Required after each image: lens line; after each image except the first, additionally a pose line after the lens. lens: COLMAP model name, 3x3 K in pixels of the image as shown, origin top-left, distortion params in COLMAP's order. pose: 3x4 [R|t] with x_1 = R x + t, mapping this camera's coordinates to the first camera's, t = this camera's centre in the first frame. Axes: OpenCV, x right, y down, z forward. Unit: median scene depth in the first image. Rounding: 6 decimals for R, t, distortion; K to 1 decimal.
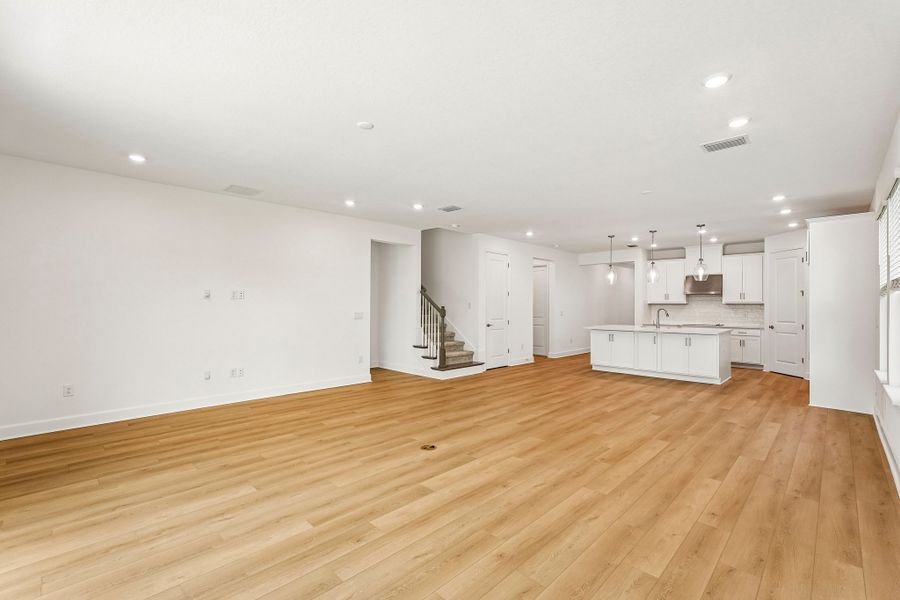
lens RADIAL K [[394.7, 0, 452.7], [0, 394.7, 303.4], [0, 0, 1]] dist [-0.004319, 0.003062]
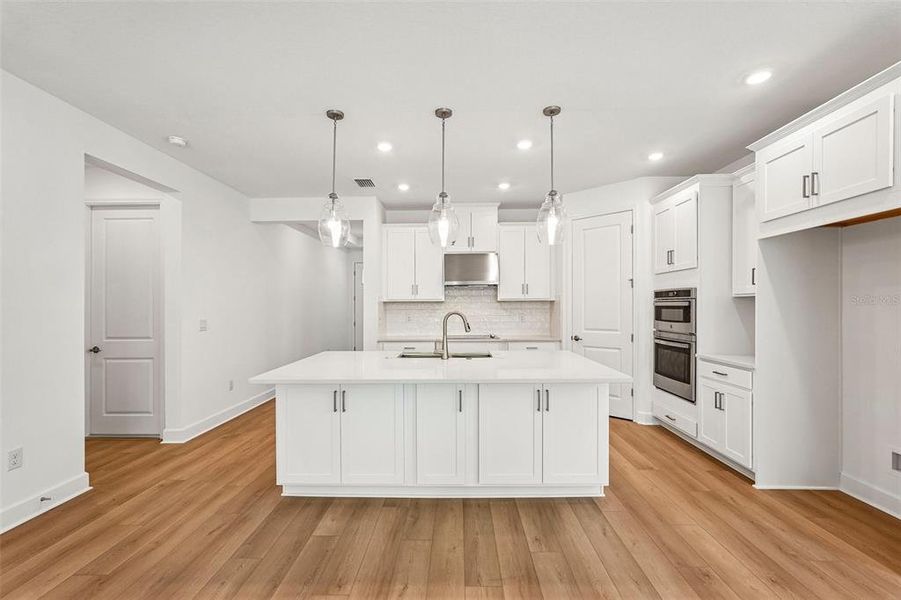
lens RADIAL K [[395.1, 0, 452.3], [0, 395.1, 304.0], [0, 0, 1]] dist [-0.004319, 0.003062]
pose [[0.729047, -0.005819, 0.684438, 0.213680], [0.004818, 0.999983, 0.003371, 0.002697], [-0.684446, 0.000840, 0.729063, 0.606178]]
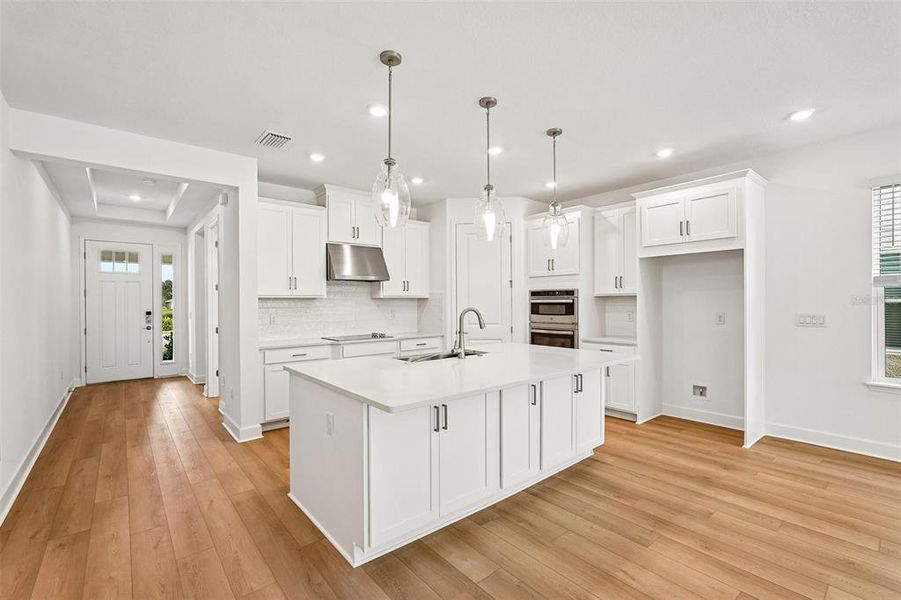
lens RADIAL K [[395.1, 0, 451.7], [0, 395.1, 304.7], [0, 0, 1]] dist [-0.004319, 0.003062]
pose [[0.100426, -0.012093, 0.994871, 0.114883], [0.000993, 0.999927, 0.012055, 0.003485], [-0.994944, -0.000223, 0.100430, 0.845814]]
